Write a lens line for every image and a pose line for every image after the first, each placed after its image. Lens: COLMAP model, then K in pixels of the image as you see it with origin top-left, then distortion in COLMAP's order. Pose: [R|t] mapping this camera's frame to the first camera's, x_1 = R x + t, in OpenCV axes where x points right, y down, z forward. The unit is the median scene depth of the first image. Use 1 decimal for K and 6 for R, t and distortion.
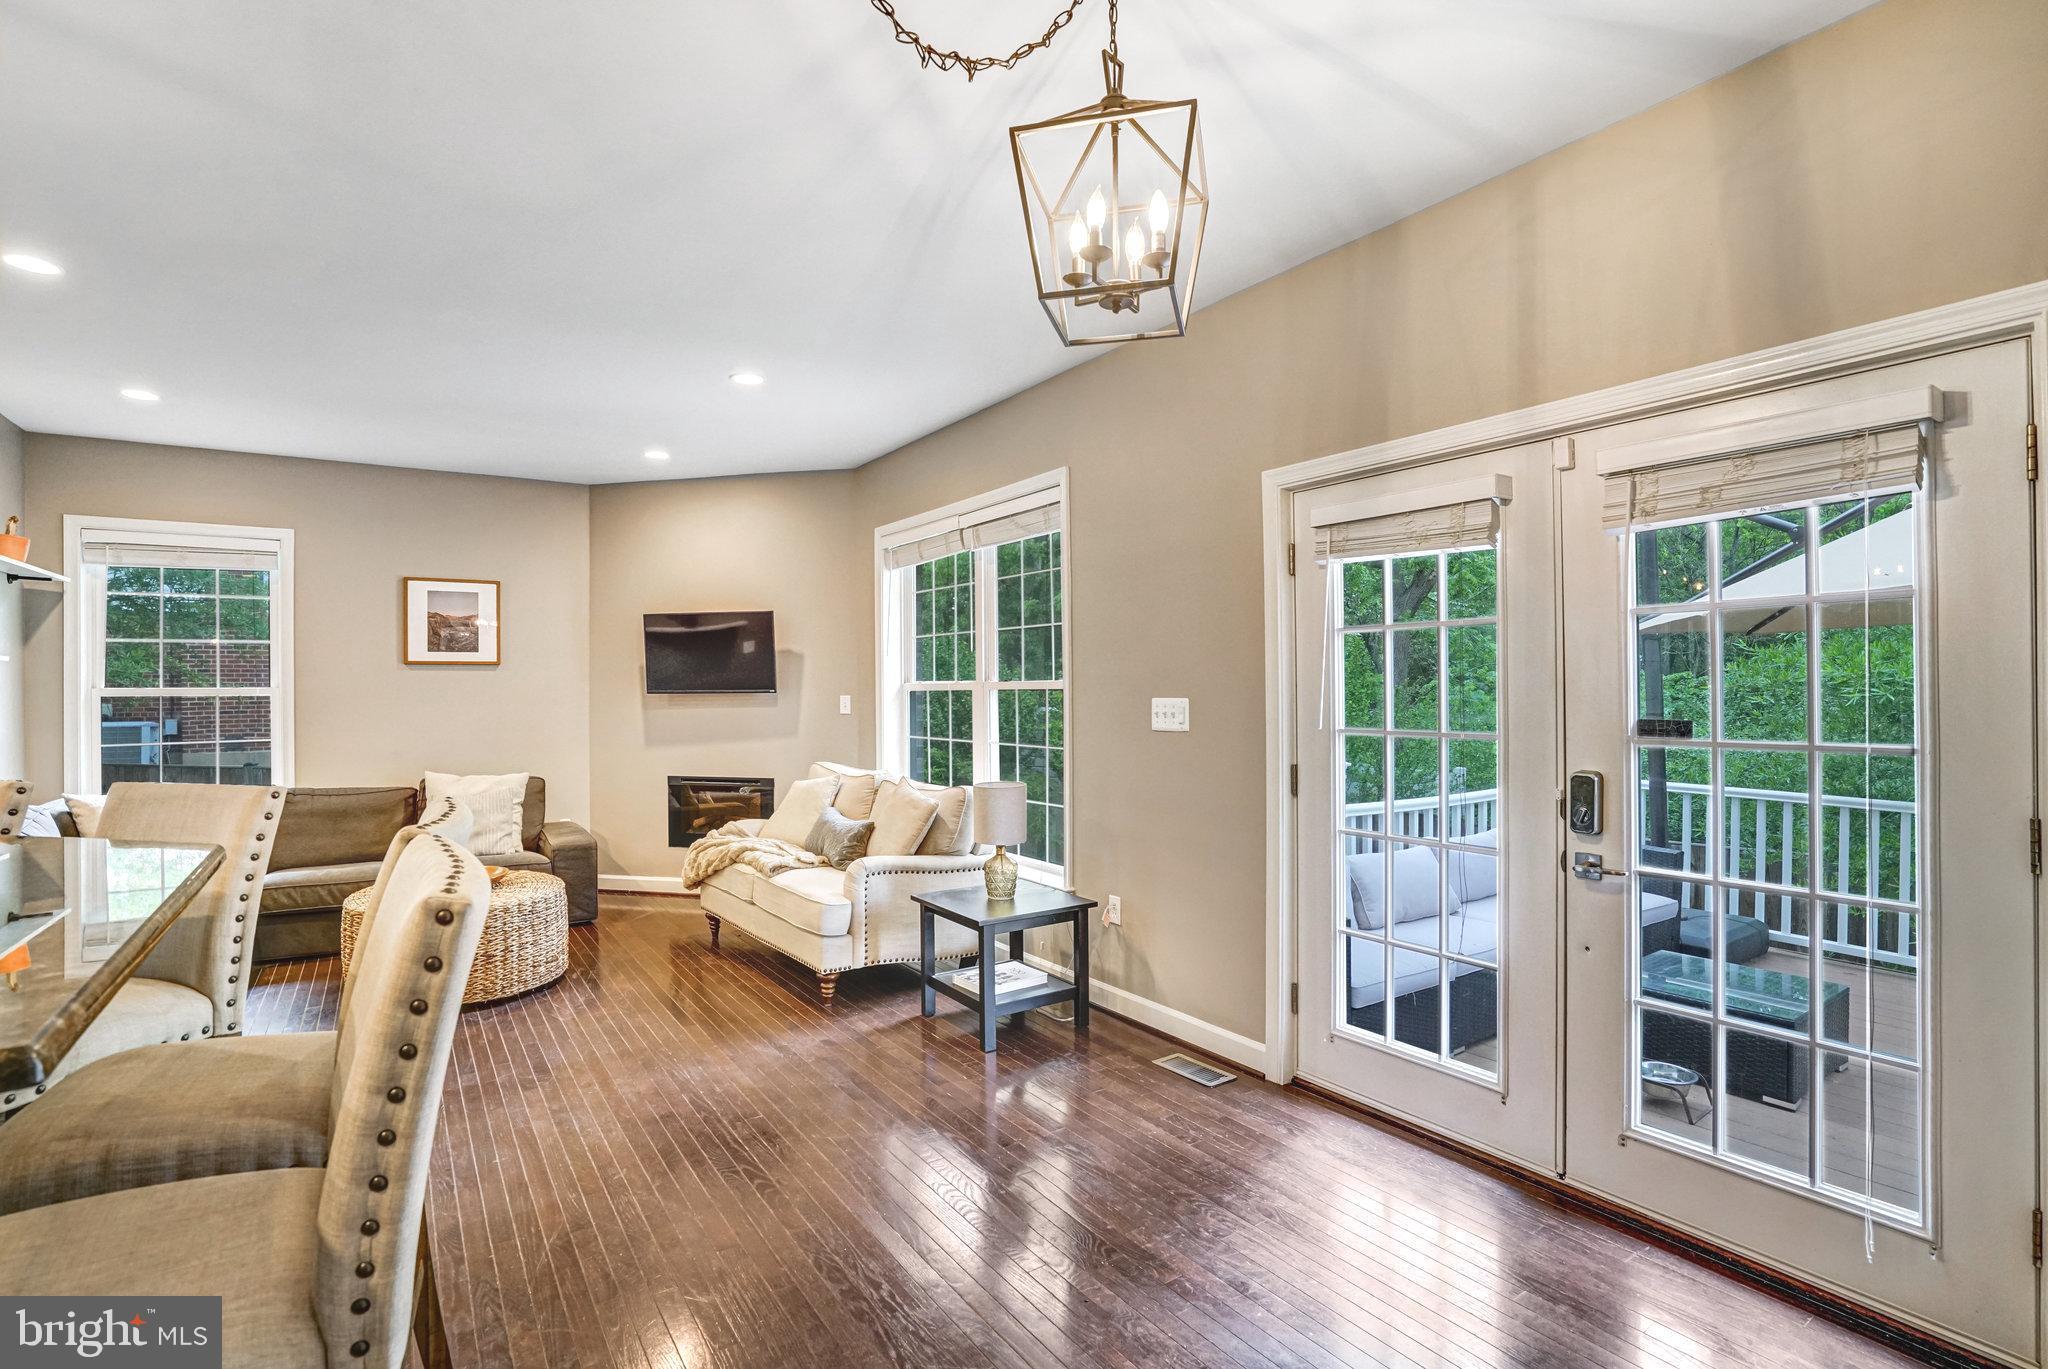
lens RADIAL K [[958.3, 0, 1008.5], [0, 958.3, 685.6], [0, 0, 1]] dist [-0.061849, 0.022981]
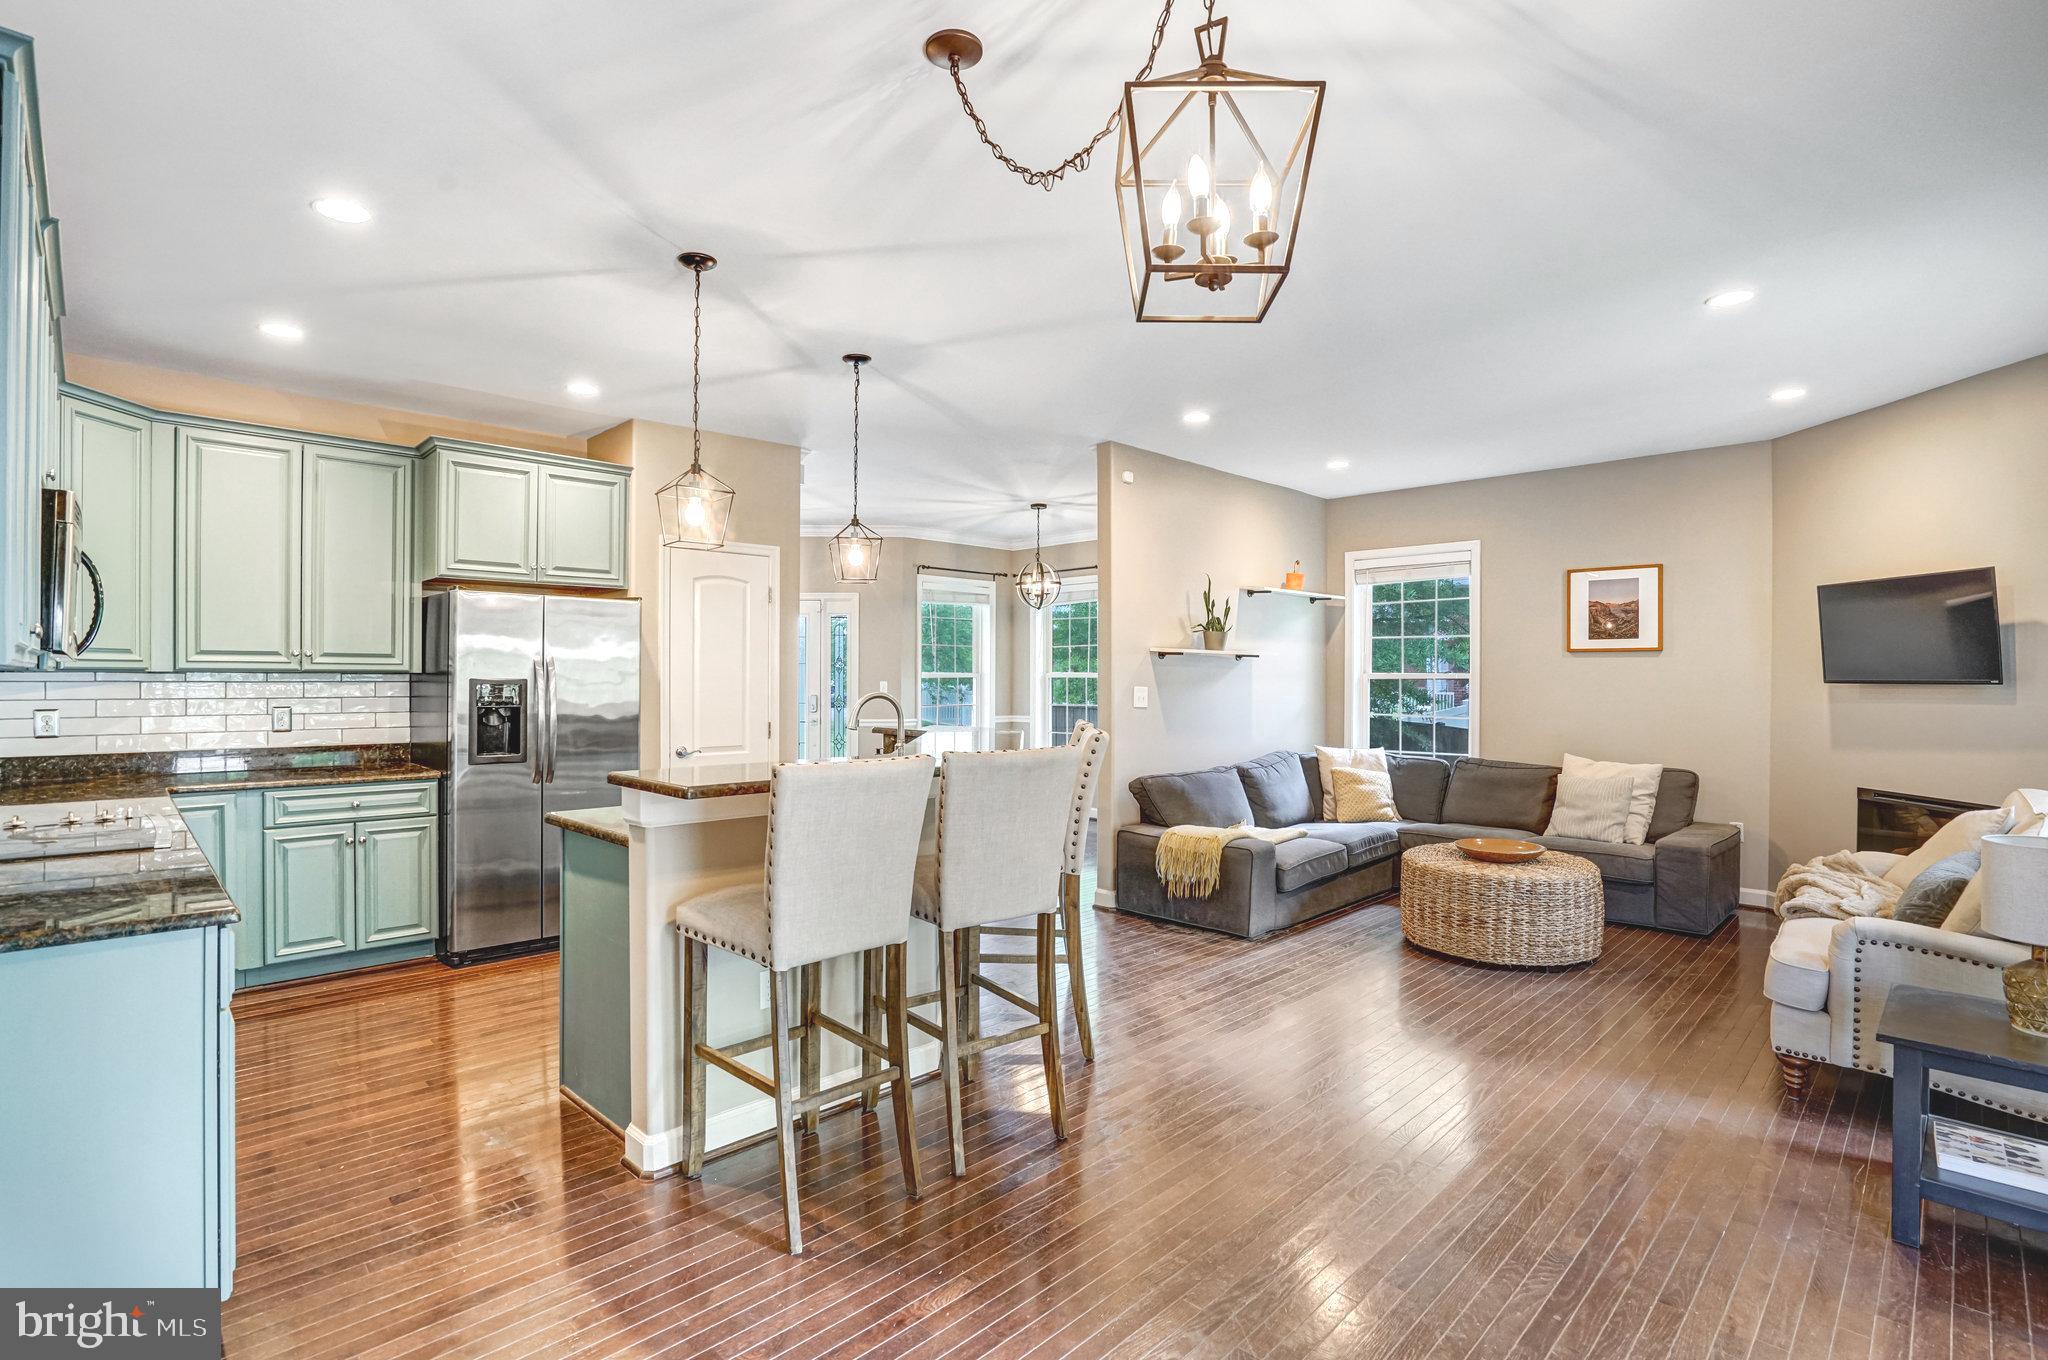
lens RADIAL K [[958.3, 0, 1008.5], [0, 958.3, 681.1], [0, 0, 1]] dist [-0.061849, 0.022981]
pose [[0.189924, 0.011349, -0.981733, 0.292698], [-0.000786, 0.999935, 0.011407, -0.001700], [0.981798, -0.001395, 0.189921, 0.179880]]
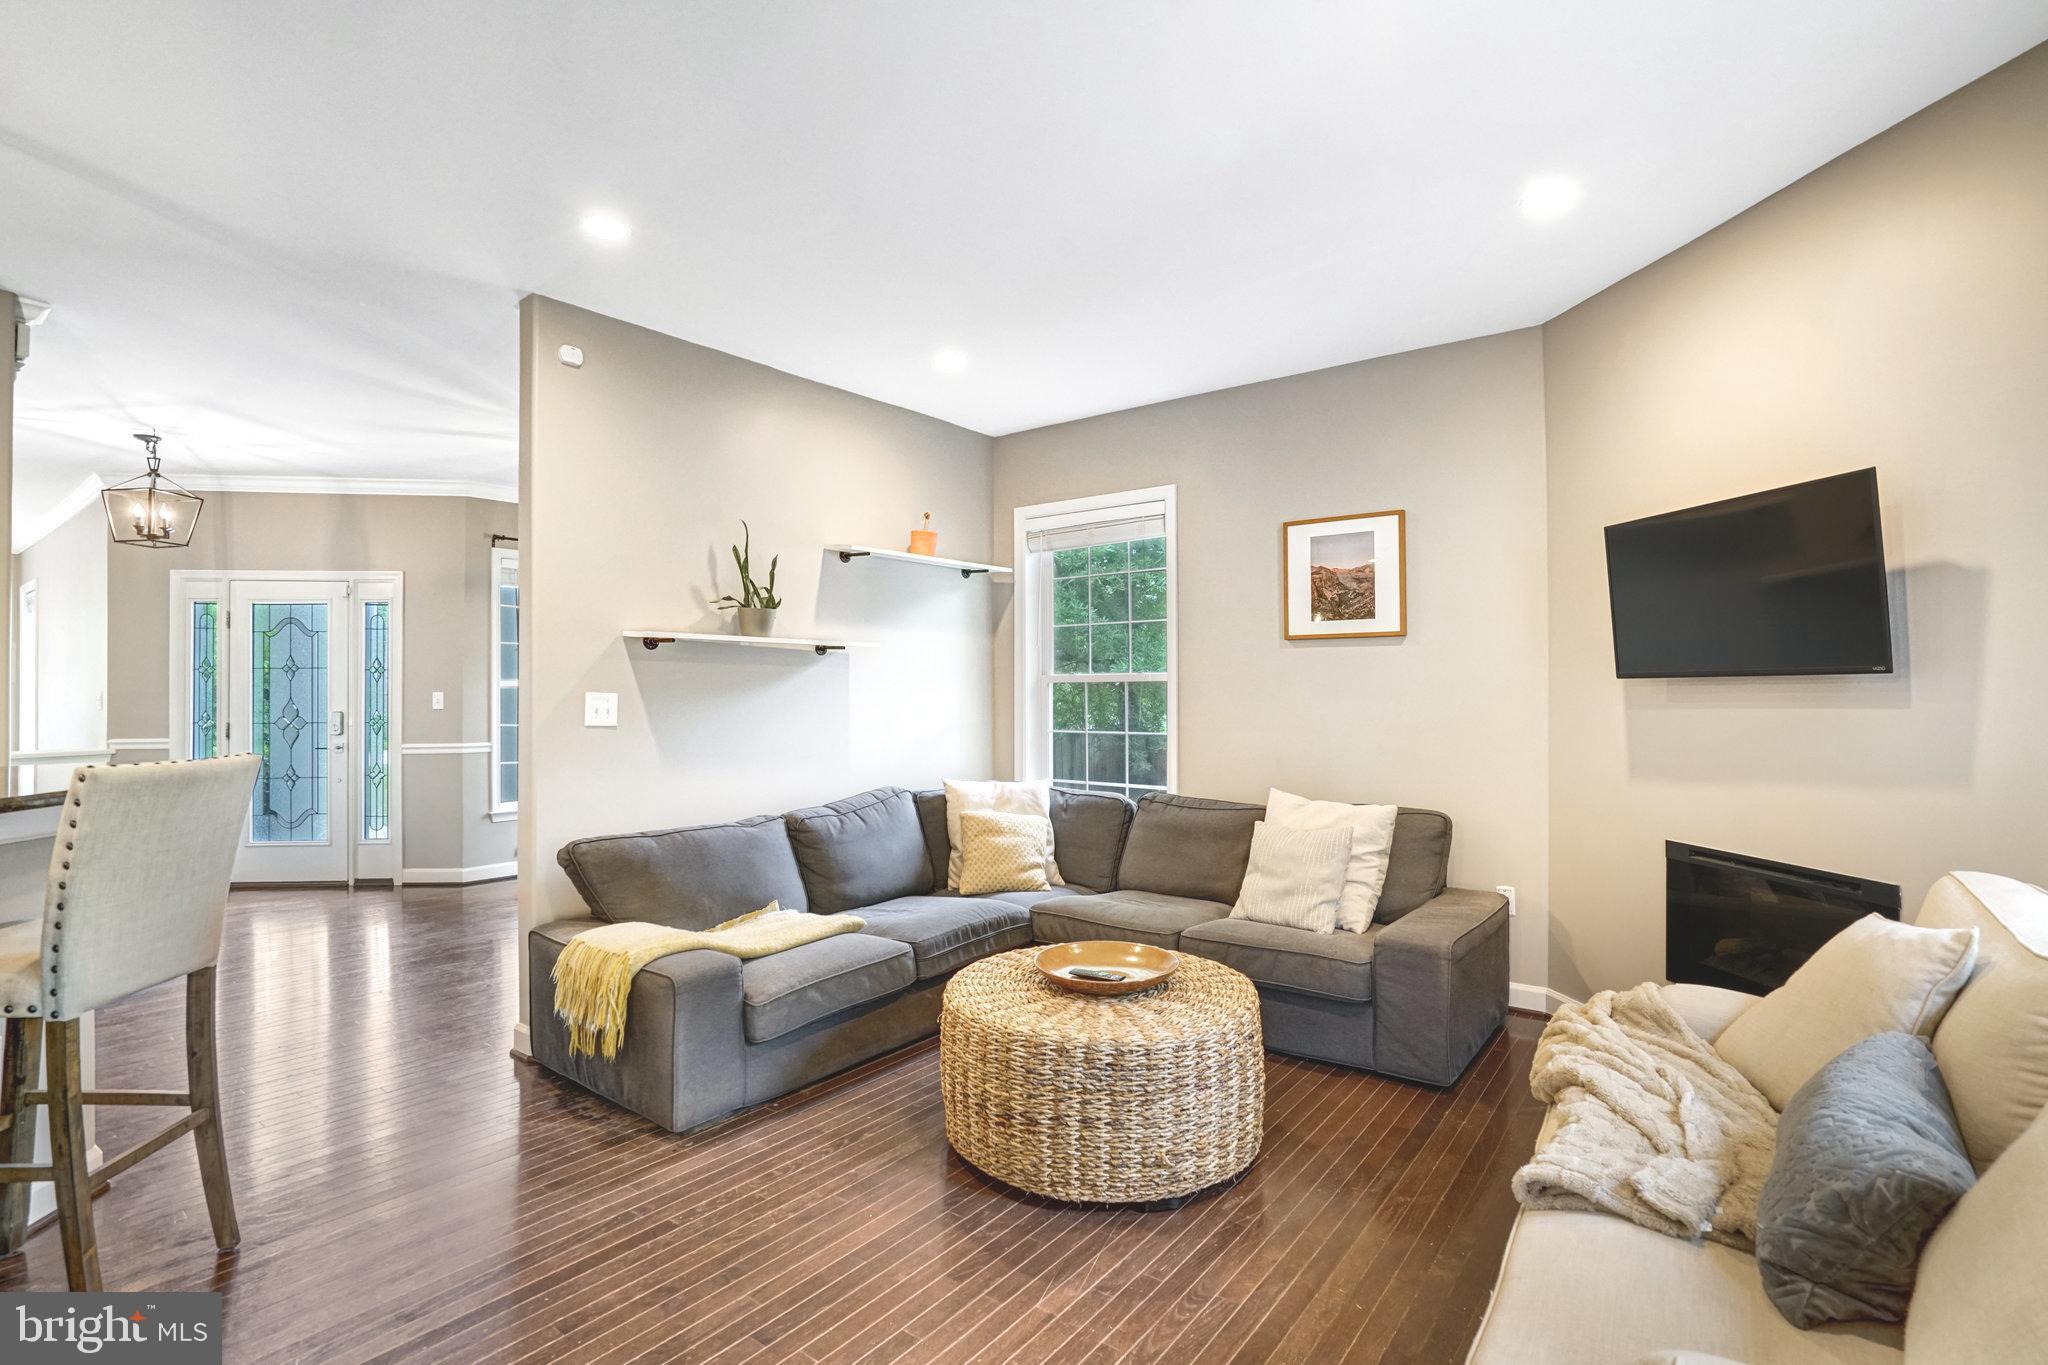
lens RADIAL K [[971.4, 0, 1005.1], [0, 971.4, 680.9], [0, 0, 1]] dist [-0.079047, 0.039604]
pose [[0.322438, -0.005202, -0.946576, 0.006039], [0.005321, 0.999979, -0.003683, 0.011342], [0.946576, -0.003849, 0.322459, 0.563075]]
